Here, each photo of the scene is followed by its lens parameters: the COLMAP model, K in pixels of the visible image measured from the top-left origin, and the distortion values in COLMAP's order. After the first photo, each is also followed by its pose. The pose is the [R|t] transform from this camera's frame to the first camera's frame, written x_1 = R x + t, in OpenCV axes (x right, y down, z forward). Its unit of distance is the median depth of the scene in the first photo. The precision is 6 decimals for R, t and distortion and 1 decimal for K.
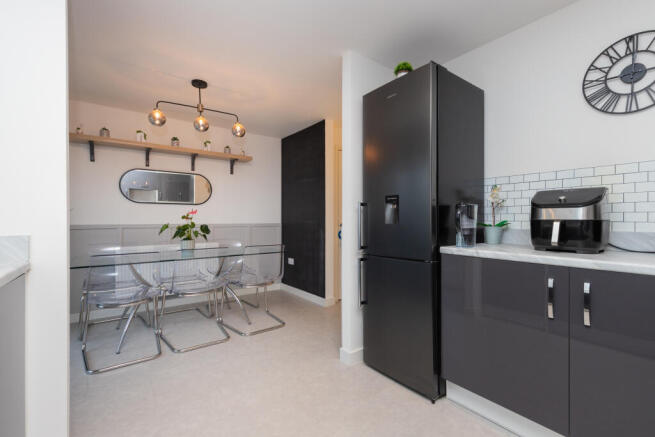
lens RADIAL K [[297.0, 0, 331.8], [0, 297.0, 220.1], [0, 0, 1]] dist [-0.003681, -0.001181]
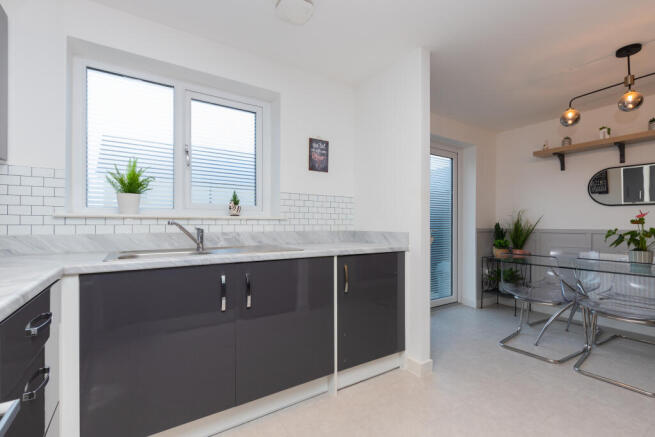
lens RADIAL K [[297.0, 0, 329.9], [0, 297.0, 224.9], [0, 0, 1]] dist [-0.003681, -0.001181]
pose [[-0.088432, 0.001282, -0.996081, 0.354509], [-0.002711, 0.999995, 0.001528, 0.000752], [0.996078, 0.002835, -0.088429, 0.259970]]
